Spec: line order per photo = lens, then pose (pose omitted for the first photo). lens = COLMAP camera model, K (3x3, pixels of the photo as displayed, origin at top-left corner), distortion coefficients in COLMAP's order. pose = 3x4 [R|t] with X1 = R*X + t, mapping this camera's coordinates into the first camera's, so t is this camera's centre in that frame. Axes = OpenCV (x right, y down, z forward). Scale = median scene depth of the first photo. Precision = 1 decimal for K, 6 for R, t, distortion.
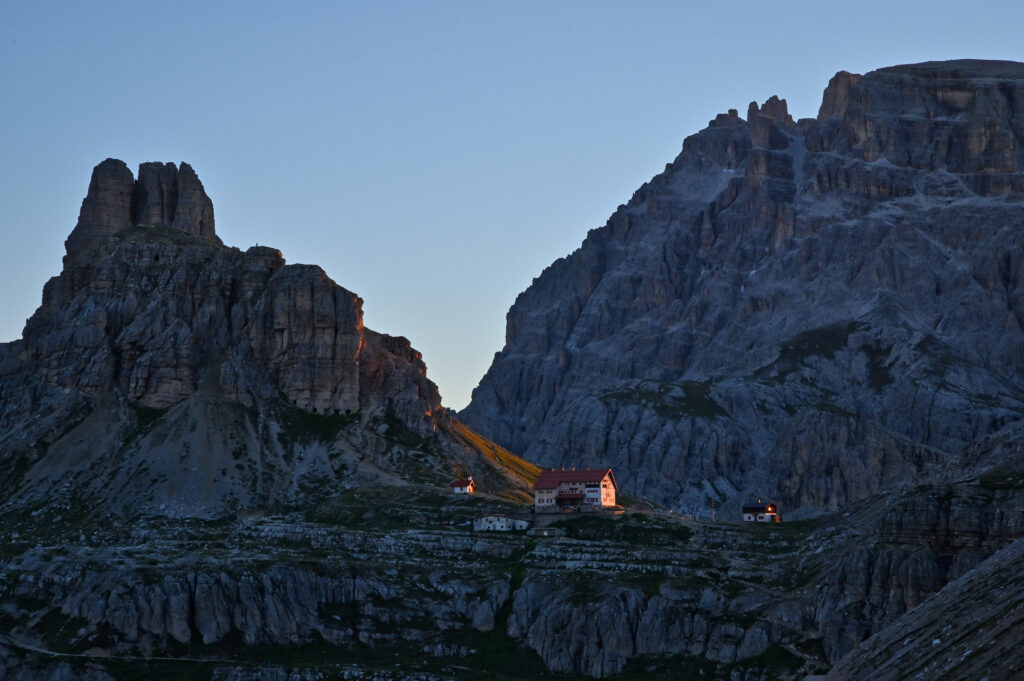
lens RADIAL K [[2977.3, 0, 495.1], [0, 2977.3, 341.2], [0, 0, 1]] dist [0.842393, 0.000000]
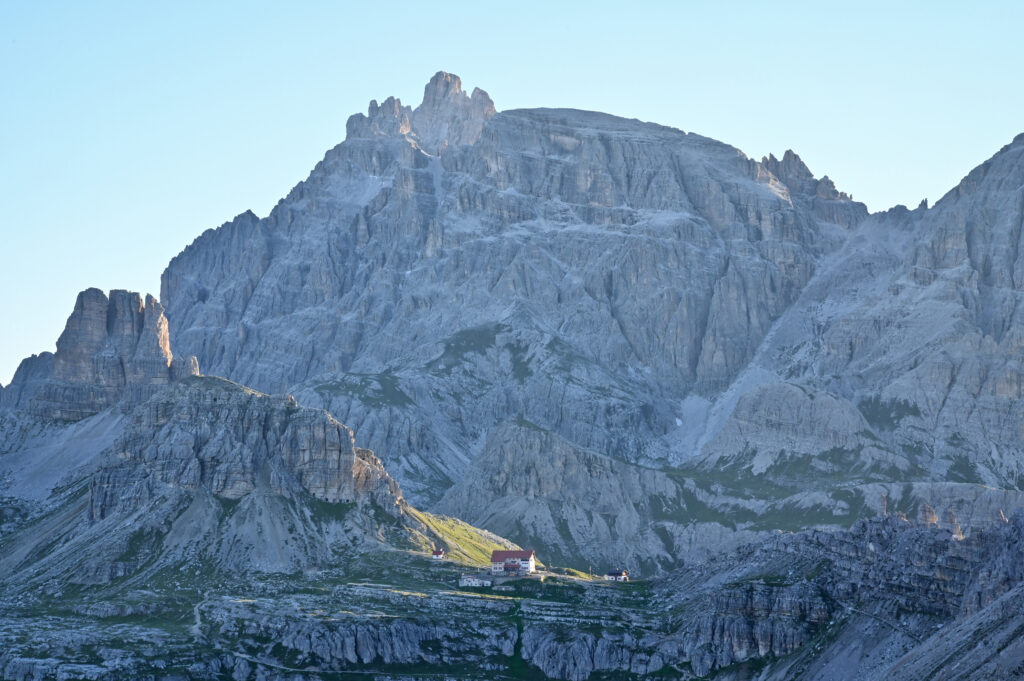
lens RADIAL K [[2977.3, 0, 508.4], [0, 2977.3, 348.5], [0, 0, 1]] dist [0.842393, 0.000000]
pose [[0.984407, 0.006859, 0.175773, -0.251901], [-0.015424, 0.998756, 0.047410, -0.140131], [-0.175229, -0.049382, 0.983288, -0.645832]]
